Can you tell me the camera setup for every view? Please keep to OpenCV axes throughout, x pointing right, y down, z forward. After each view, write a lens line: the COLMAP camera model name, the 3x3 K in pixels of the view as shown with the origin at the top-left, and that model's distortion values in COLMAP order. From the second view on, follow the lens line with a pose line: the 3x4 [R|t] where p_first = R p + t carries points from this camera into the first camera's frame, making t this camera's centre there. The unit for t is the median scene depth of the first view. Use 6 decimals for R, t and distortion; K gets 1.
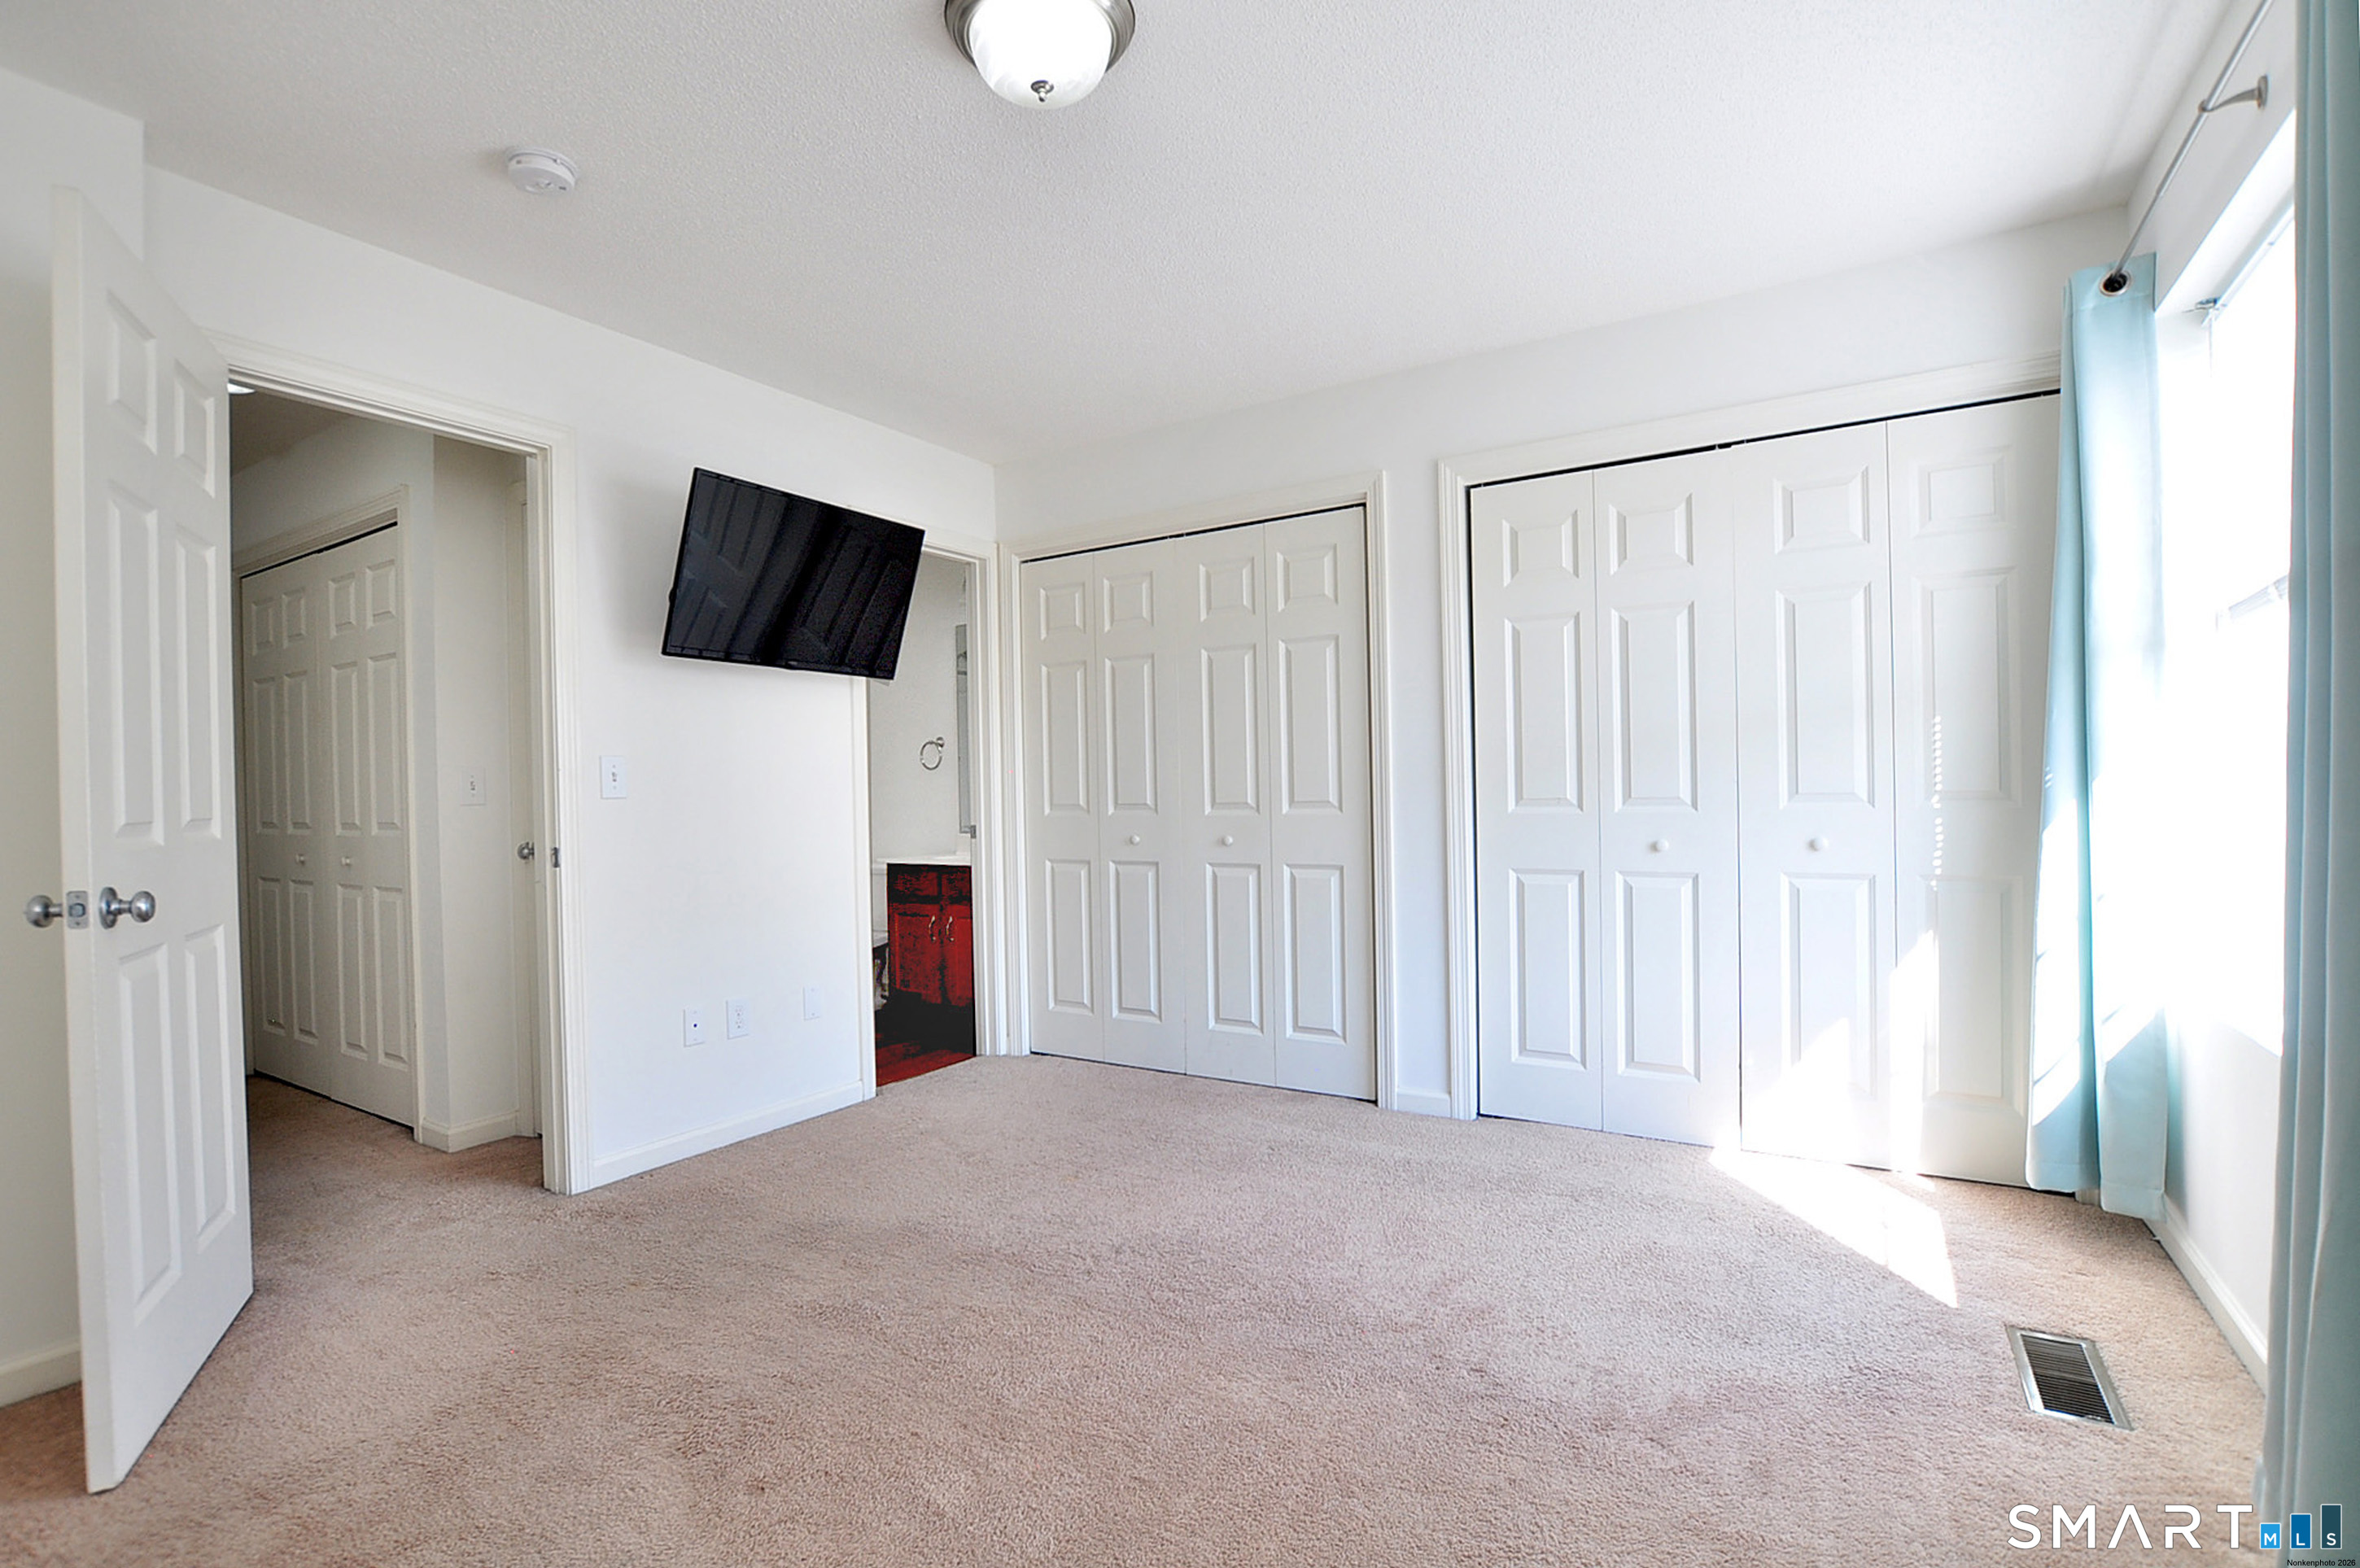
lens RADIAL K [[1060.2, 0, 1190.7], [0, 1060.2, 803.5], [0, 0, 1]] dist [-0.027296, 0.000390]
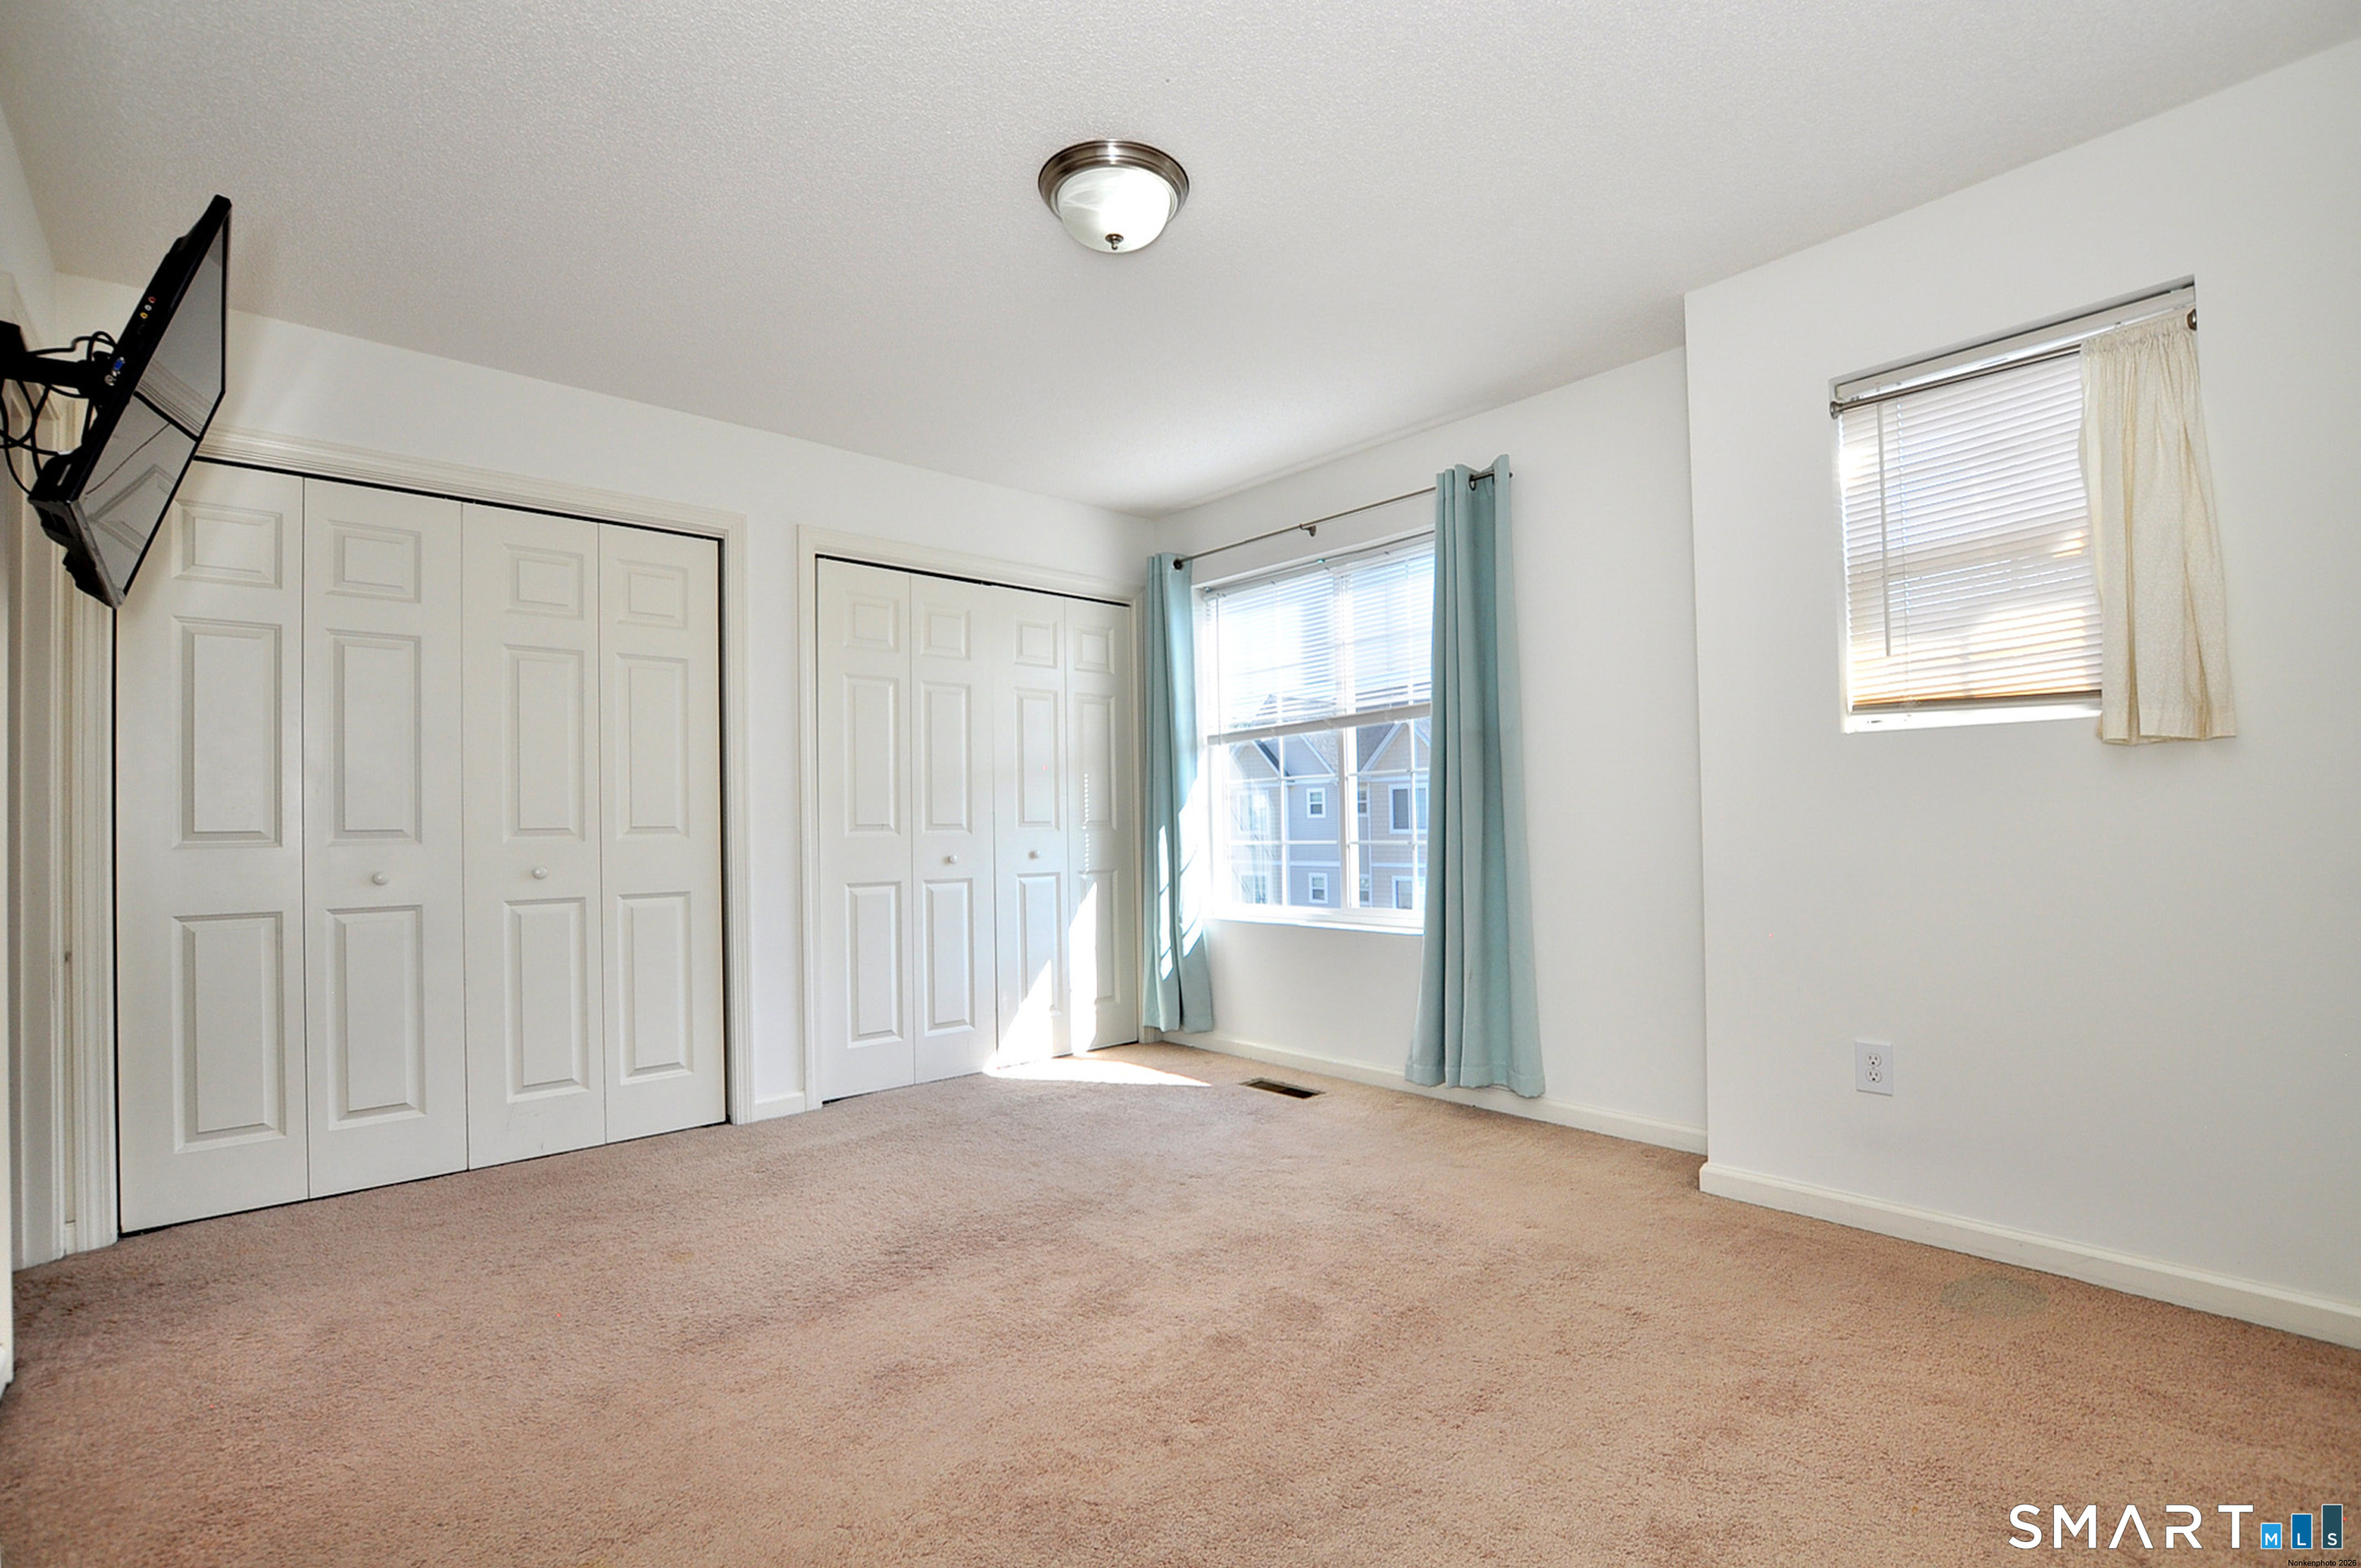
lens RADIAL K [[1041.9, 0, 1181.1], [0, 1041.9, 794.3], [0, 0, 1]] dist [-0.032354, 0.006780]
pose [[0.277112, 0.034596, 0.960215, -0.775833], [0.008266, 0.999229, -0.038387, 0.010291], [-0.960802, 0.018574, 0.276612, 0.345292]]
